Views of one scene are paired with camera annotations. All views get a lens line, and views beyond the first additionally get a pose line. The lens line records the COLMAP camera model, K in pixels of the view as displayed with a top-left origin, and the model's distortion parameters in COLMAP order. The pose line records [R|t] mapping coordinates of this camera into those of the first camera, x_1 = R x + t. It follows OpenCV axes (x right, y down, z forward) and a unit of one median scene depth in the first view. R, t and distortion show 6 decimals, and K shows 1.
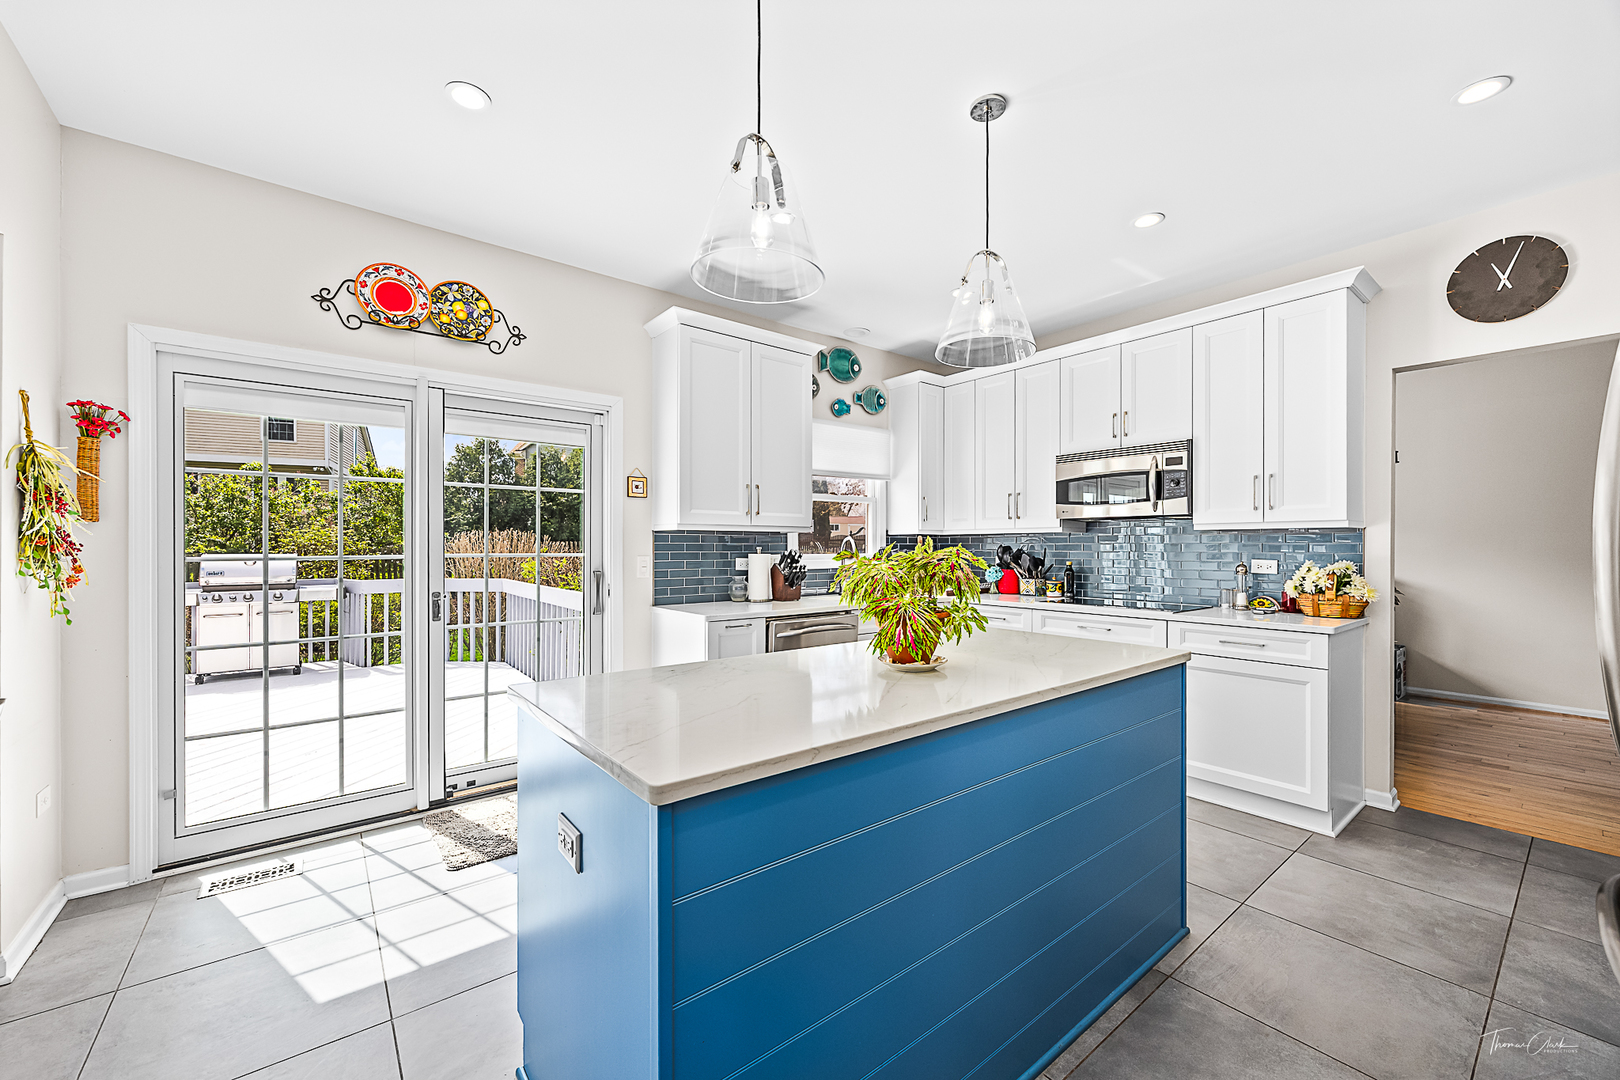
lens RADIAL K [[627.6, 0, 810.0], [0, 627.6, 540.0], [0, 0, 1]] dist [-0.003896, 0.000071]
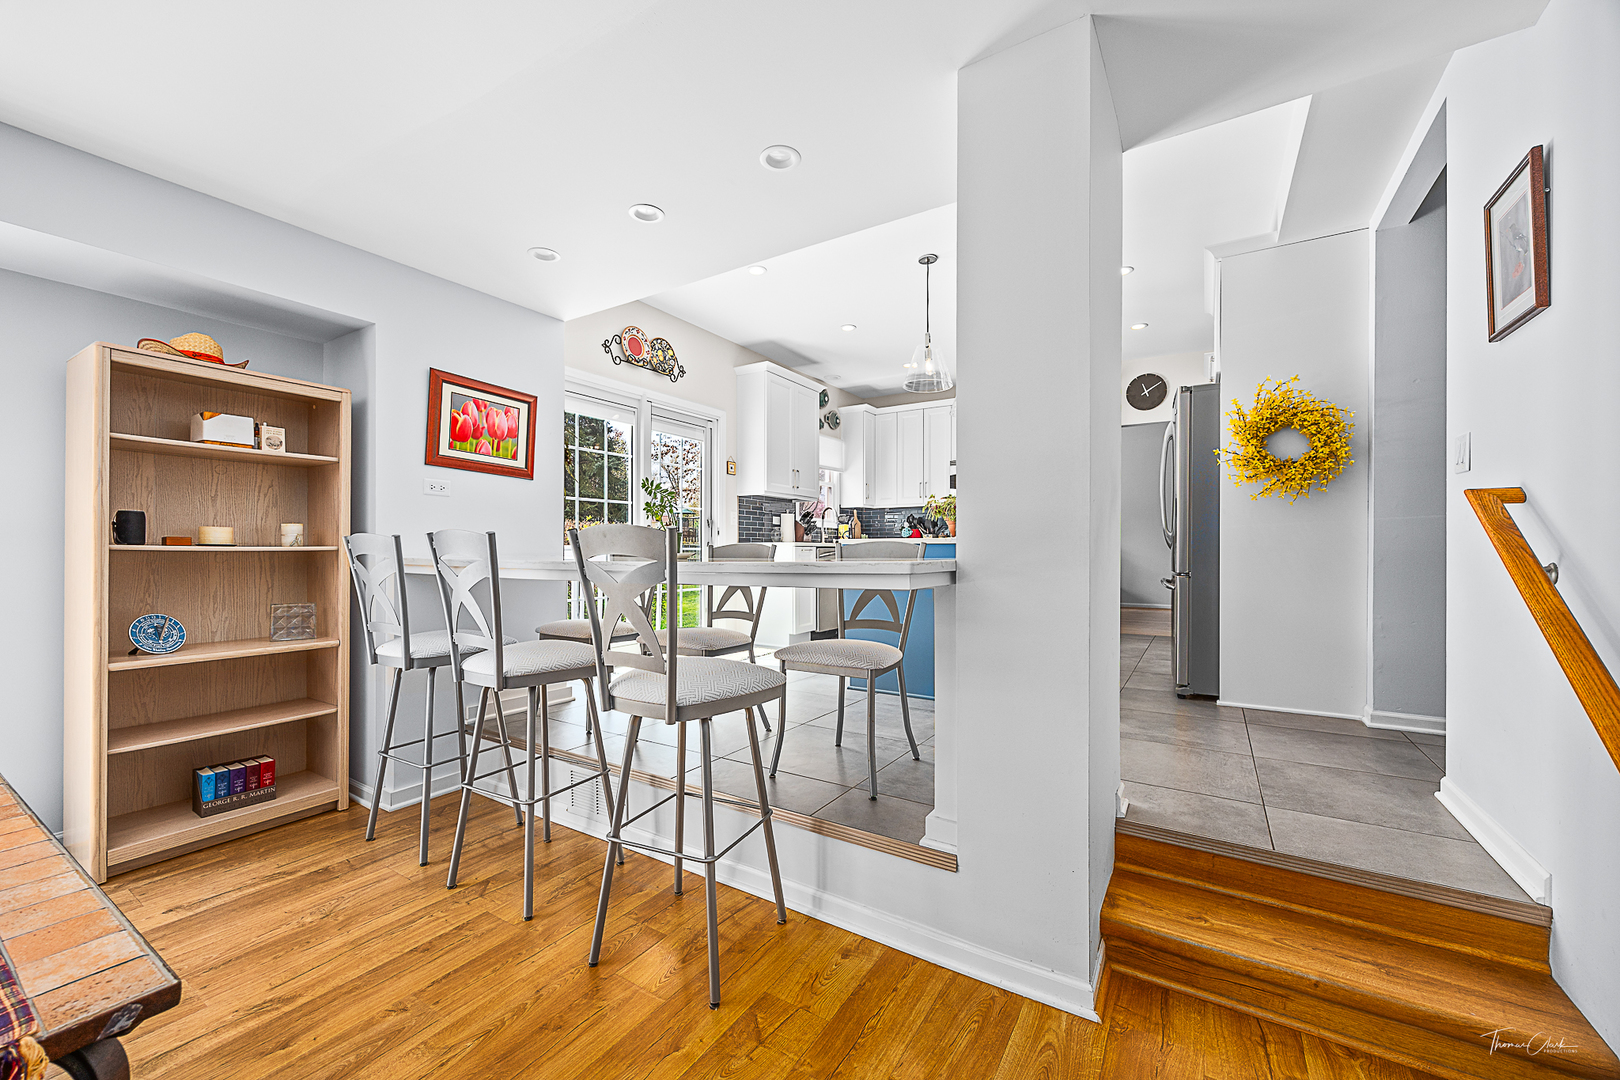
lens RADIAL K [[627.6, 0, 810.0], [0, 627.6, 540.0], [0, 0, 1]] dist [-0.003896, 0.000071]
pose [[0.943089, 0.003617, 0.332521, -0.605001], [-0.001613, 0.999979, -0.006302, 0.106557], [-0.332537, 0.005407, 0.943075, -0.564090]]
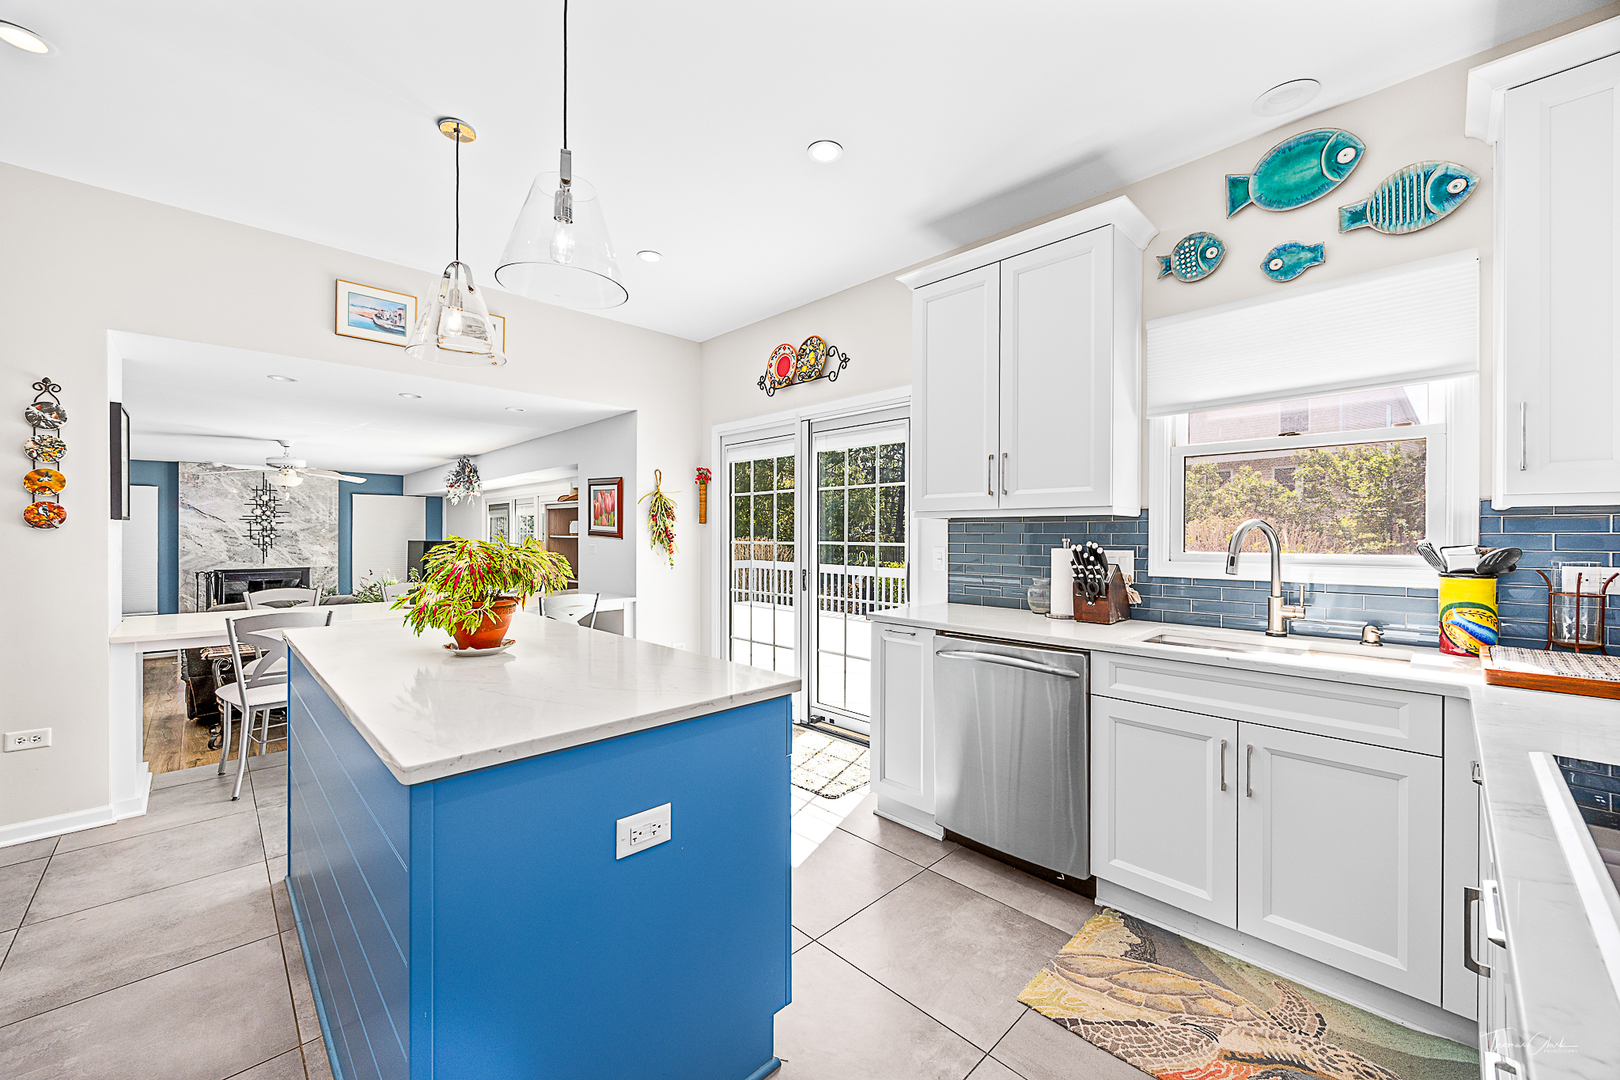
lens RADIAL K [[627.6, 0, 810.0], [0, 627.6, 540.0], [0, 0, 1]] dist [-0.003896, 0.000071]
pose [[0.109026, 0.006690, -0.994016, 0.625414], [0.007117, 0.999946, 0.007511, 0.005937], [0.994013, -0.007894, 0.108973, 0.698459]]
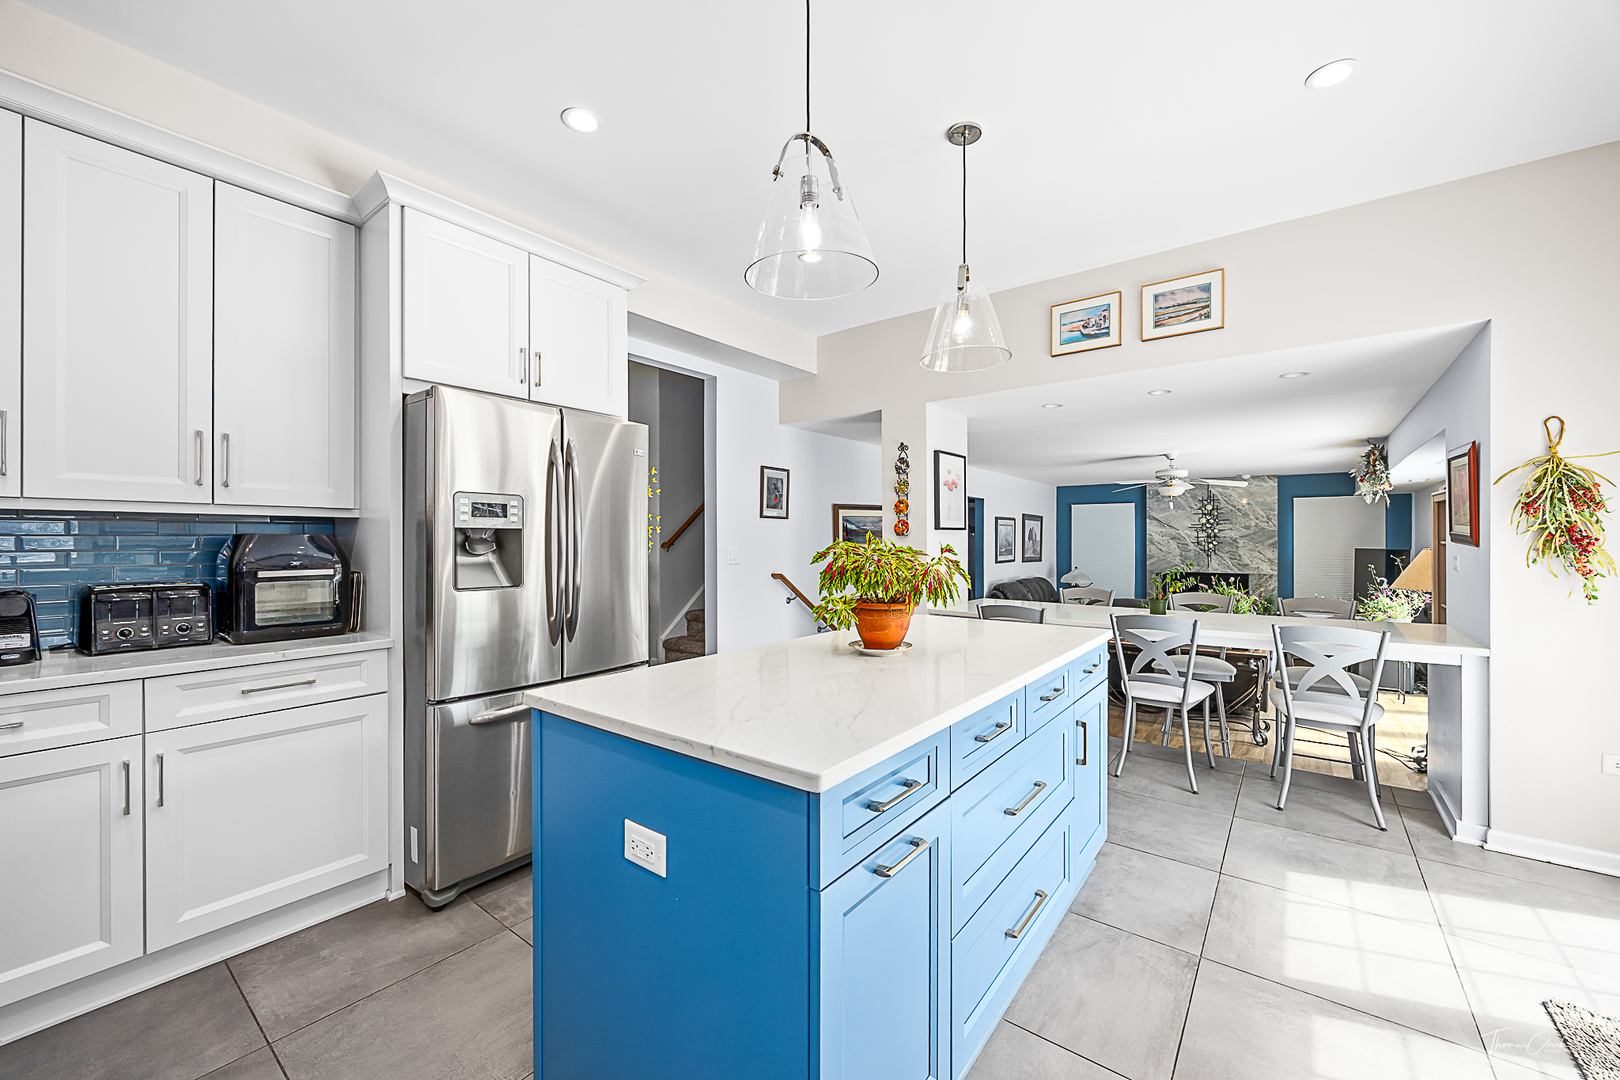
lens RADIAL K [[627.6, 0, 810.0], [0, 627.6, 540.0], [0, 0, 1]] dist [-0.003896, 0.000071]
pose [[-0.969570, -0.002854, -0.244797, 0.269237], [-0.000213, 0.999941, -0.010816, 0.011390], [0.244814, -0.010435, -0.969514, 0.980720]]
